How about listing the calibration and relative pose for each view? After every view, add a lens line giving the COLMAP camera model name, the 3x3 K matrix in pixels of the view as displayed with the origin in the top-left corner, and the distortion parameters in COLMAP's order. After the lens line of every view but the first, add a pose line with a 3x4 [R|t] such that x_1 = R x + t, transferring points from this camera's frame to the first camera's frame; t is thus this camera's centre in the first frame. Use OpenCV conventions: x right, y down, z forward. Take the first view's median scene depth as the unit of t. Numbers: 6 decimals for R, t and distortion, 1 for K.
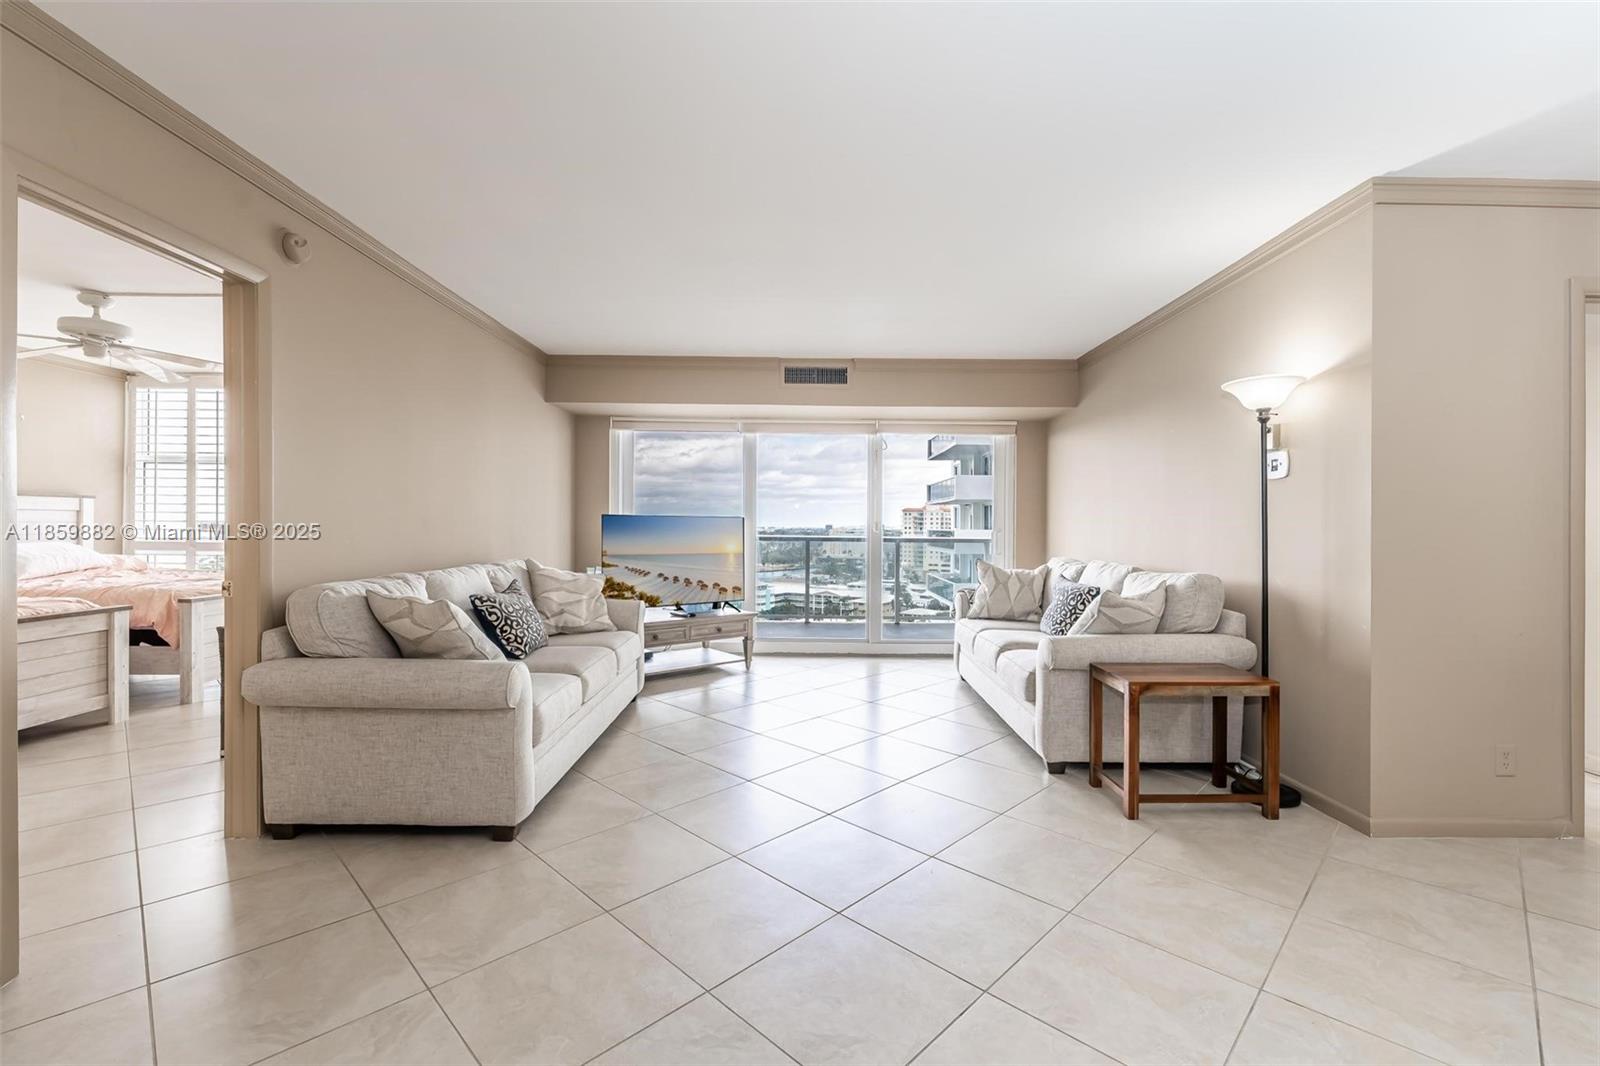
lens RADIAL K [[687.8, 0, 800.3], [0, 687.8, 530.6], [0, 0, 1]] dist [-0.001508, -0.001171]
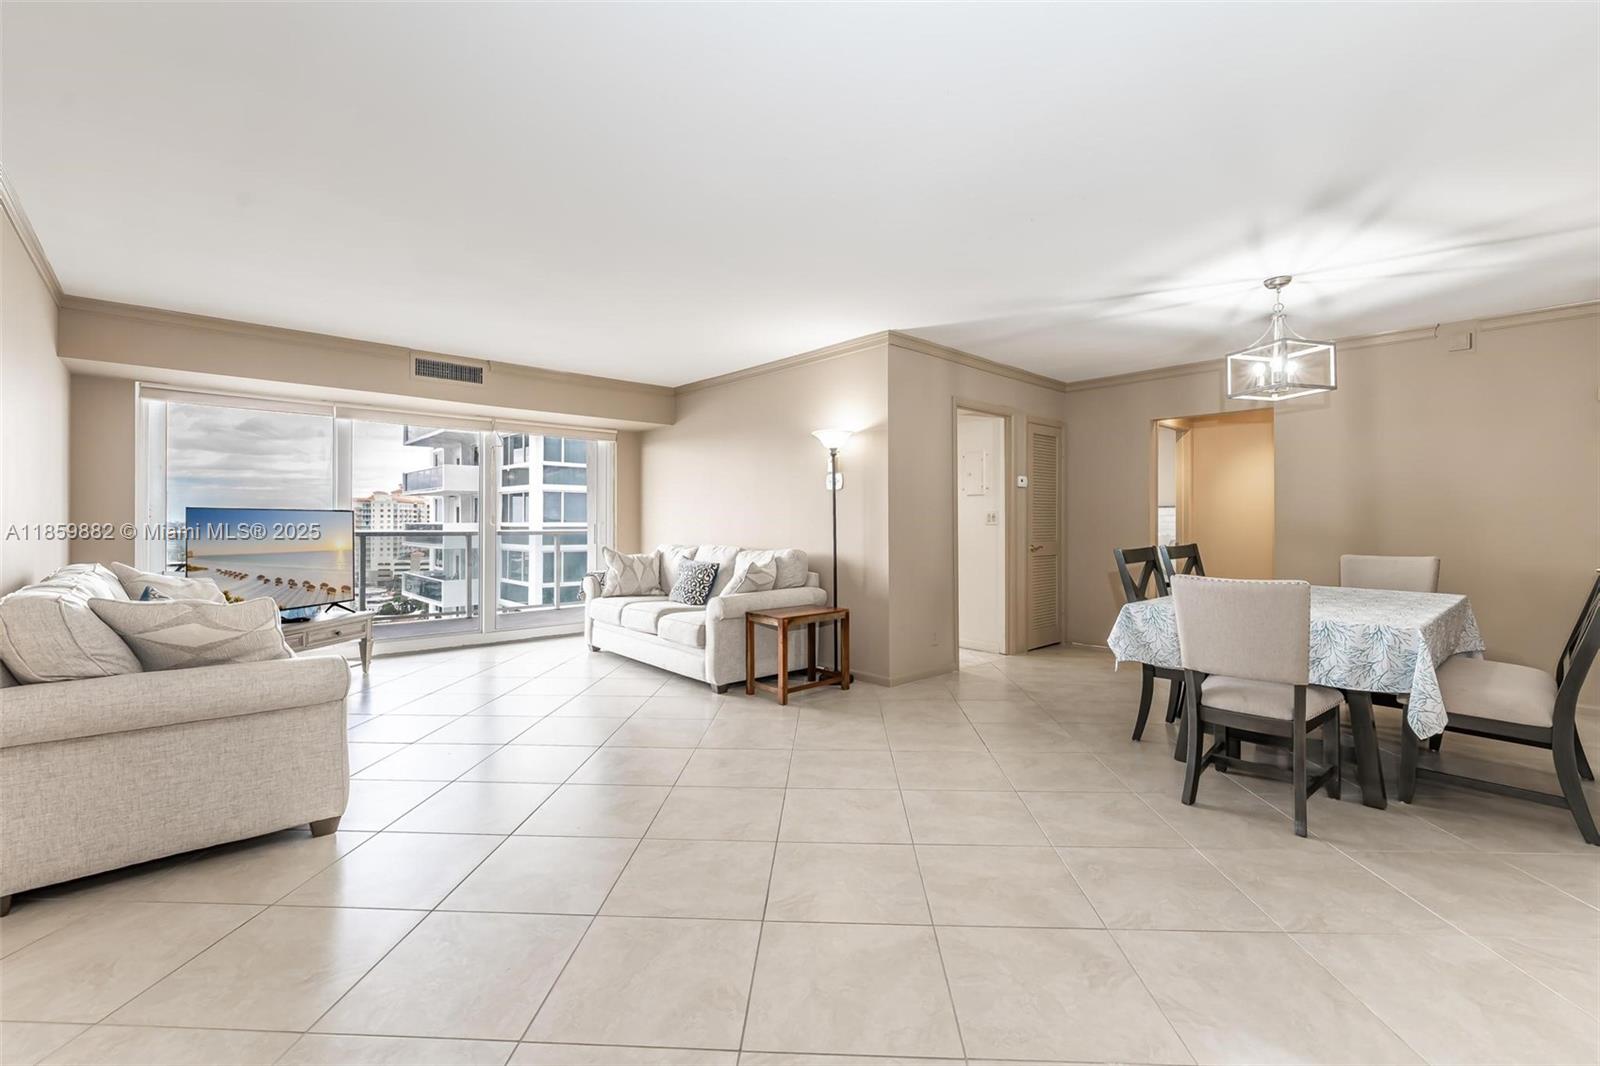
lens RADIAL K [[687.8, 0, 802.0], [0, 687.8, 524.7], [0, 0, 1]] dist [-0.001508, -0.001171]
pose [[0.743288, -0.009960, 0.668897, -0.333778], [0.008288, 0.999950, 0.005680, -0.001264], [-0.668920, 0.001322, 0.743333, -0.124665]]
